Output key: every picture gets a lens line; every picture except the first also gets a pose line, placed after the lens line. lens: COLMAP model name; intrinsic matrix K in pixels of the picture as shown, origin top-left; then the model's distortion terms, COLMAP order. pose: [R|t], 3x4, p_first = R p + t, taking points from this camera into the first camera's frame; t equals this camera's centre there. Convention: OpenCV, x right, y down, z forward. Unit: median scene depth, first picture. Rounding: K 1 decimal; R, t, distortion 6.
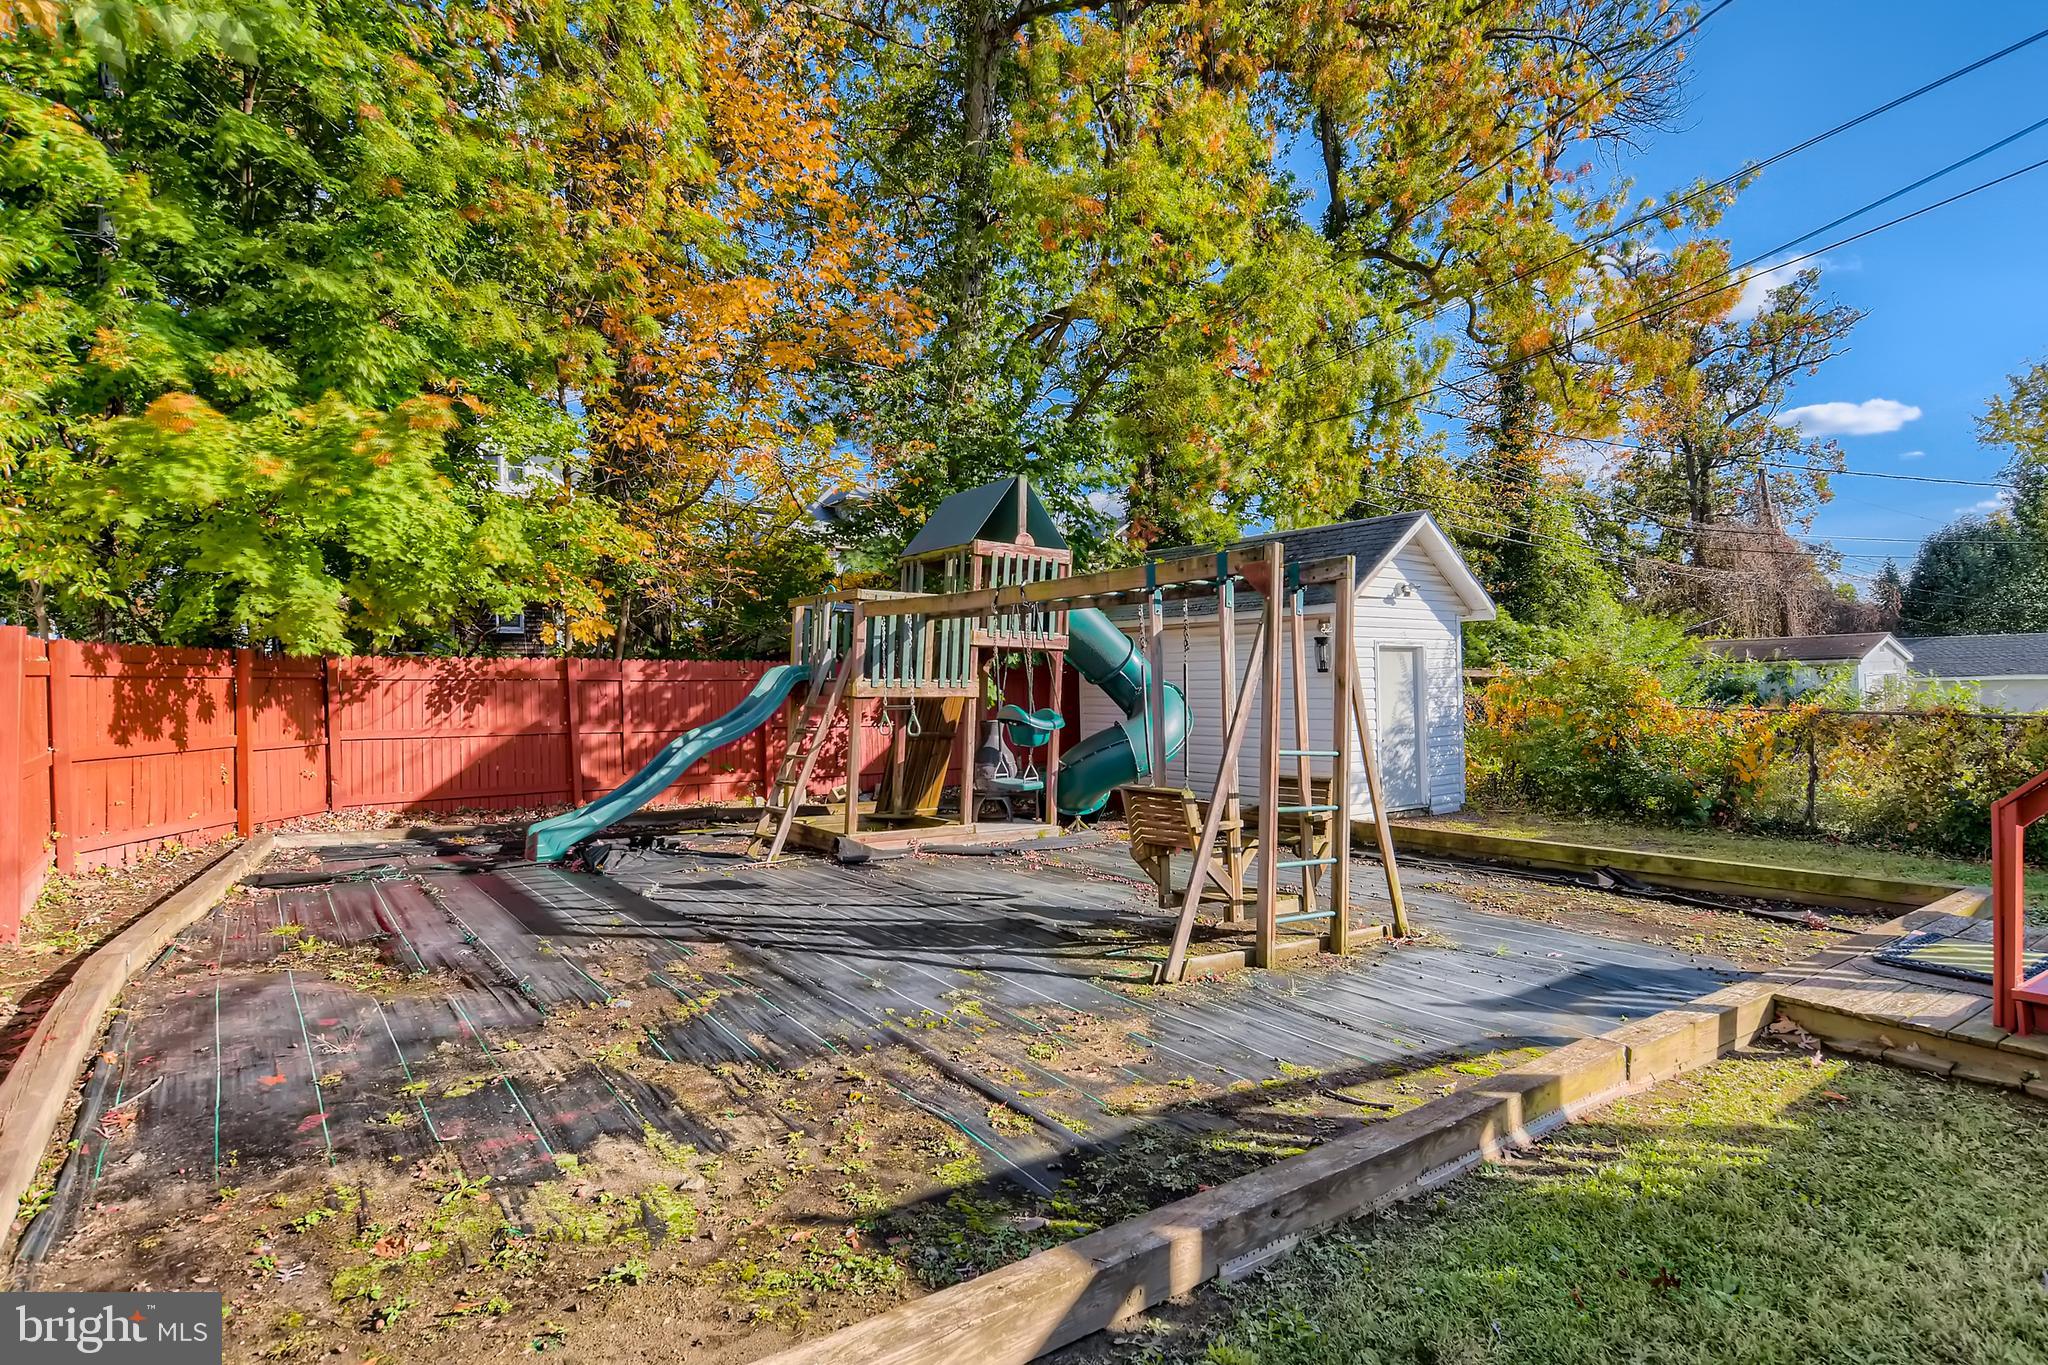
lens RADIAL K [[1044.8, 0, 1034.4], [0, 1044.8, 681.8], [0, 0, 1]] dist [0.003873, 0.001864]
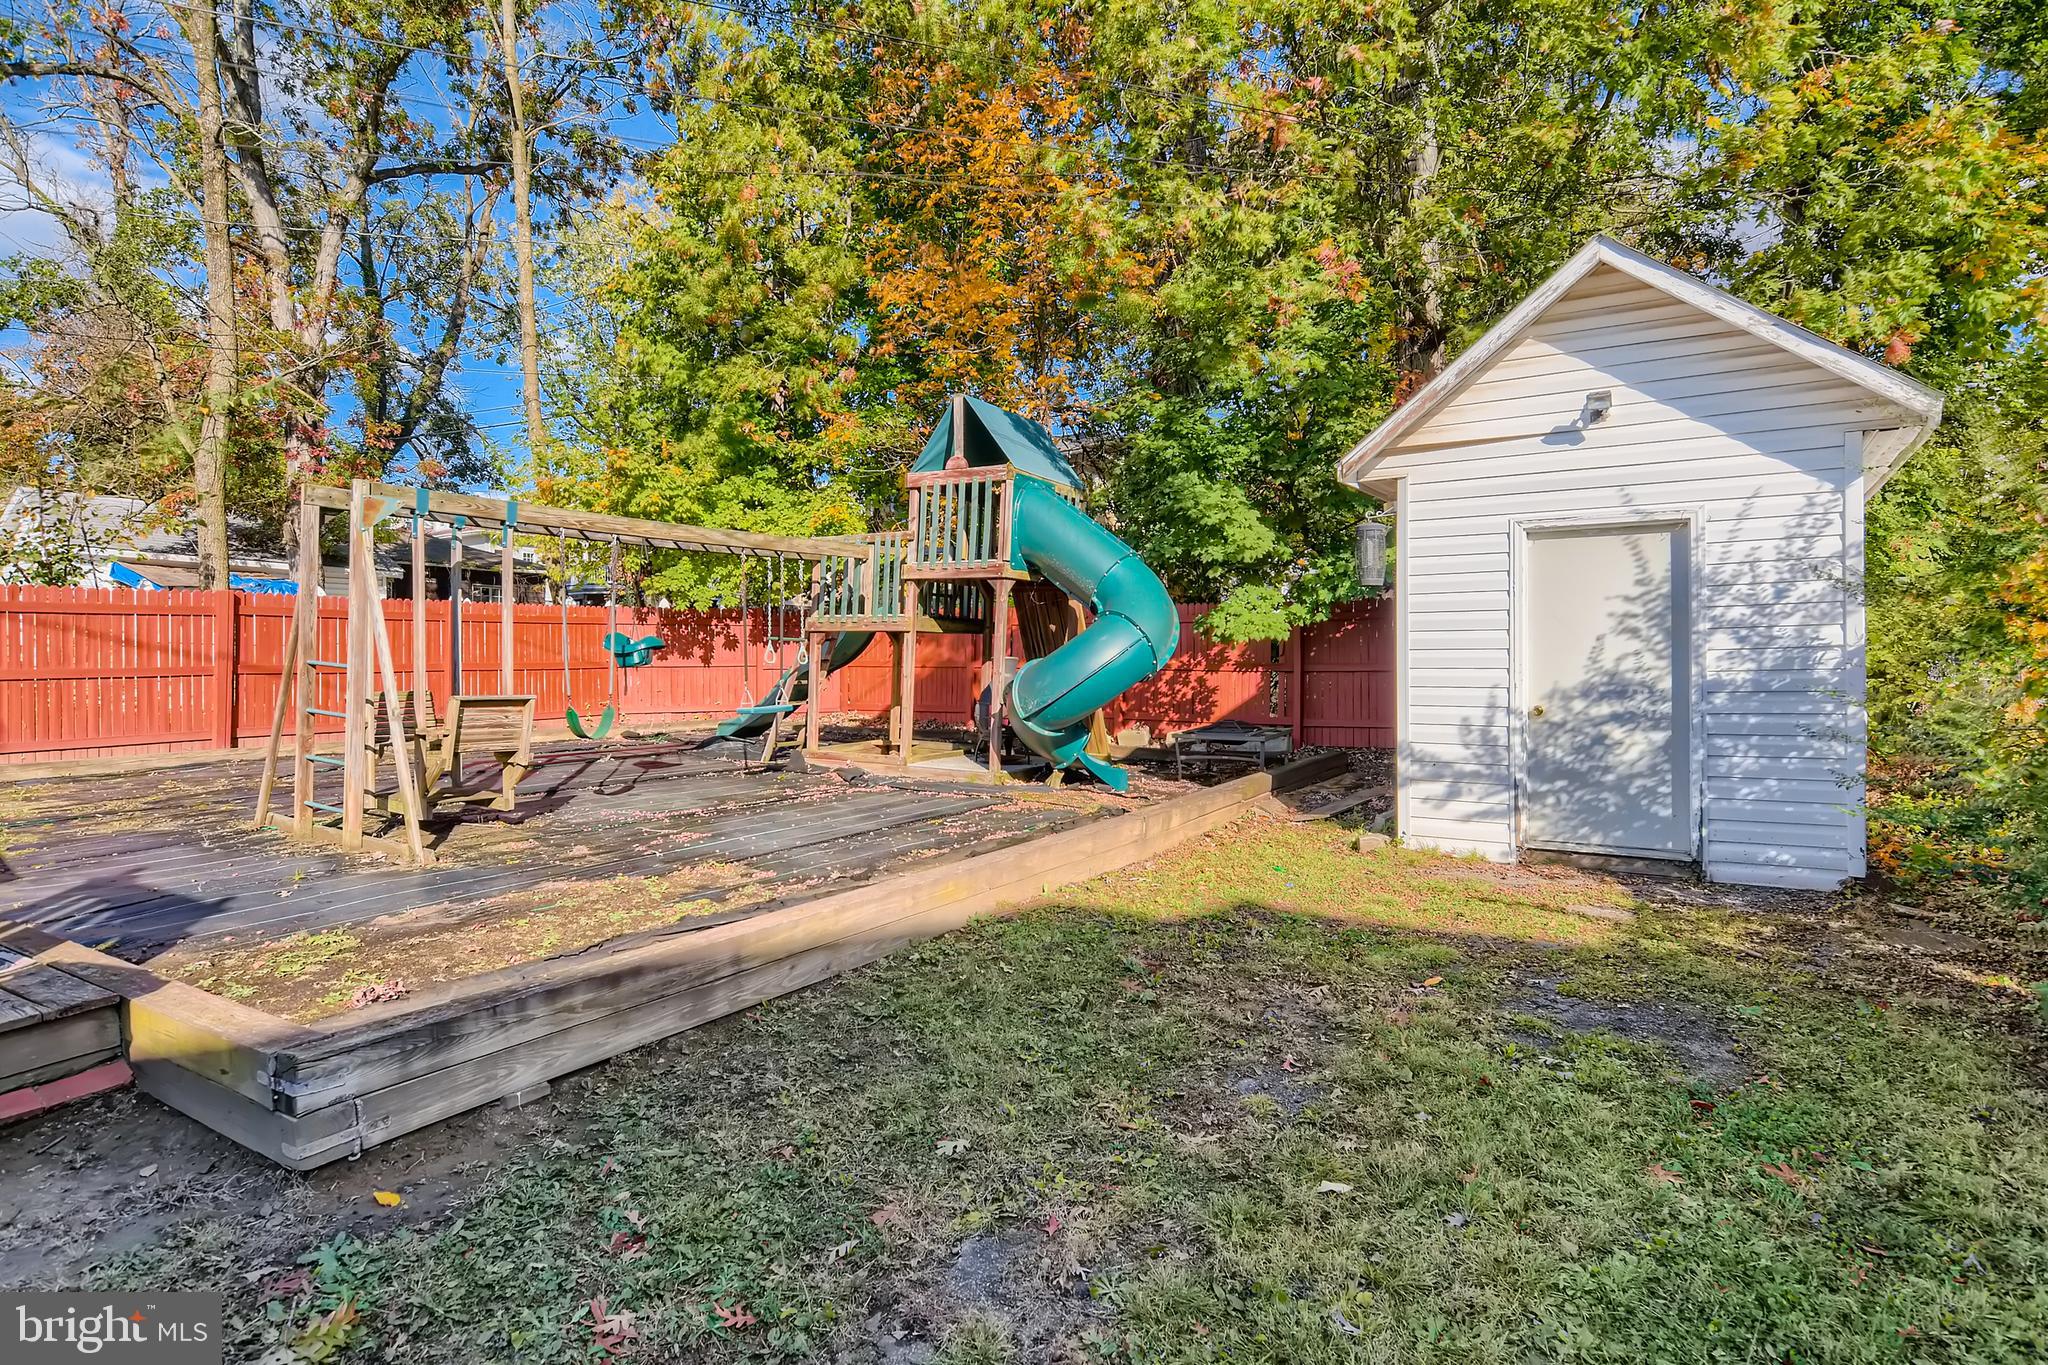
lens RADIAL K [[1080.2, 0, 1024.0], [0, 1080.2, 682.5], [0, 0, 1]] dist [0.002447, 0.000277]
pose [[0.361119, 0.028761, -0.932076, 0.926045], [0.003229, 0.999480, 0.032092, 0.030710], [0.932514, -0.014599, 0.360838, 0.695767]]
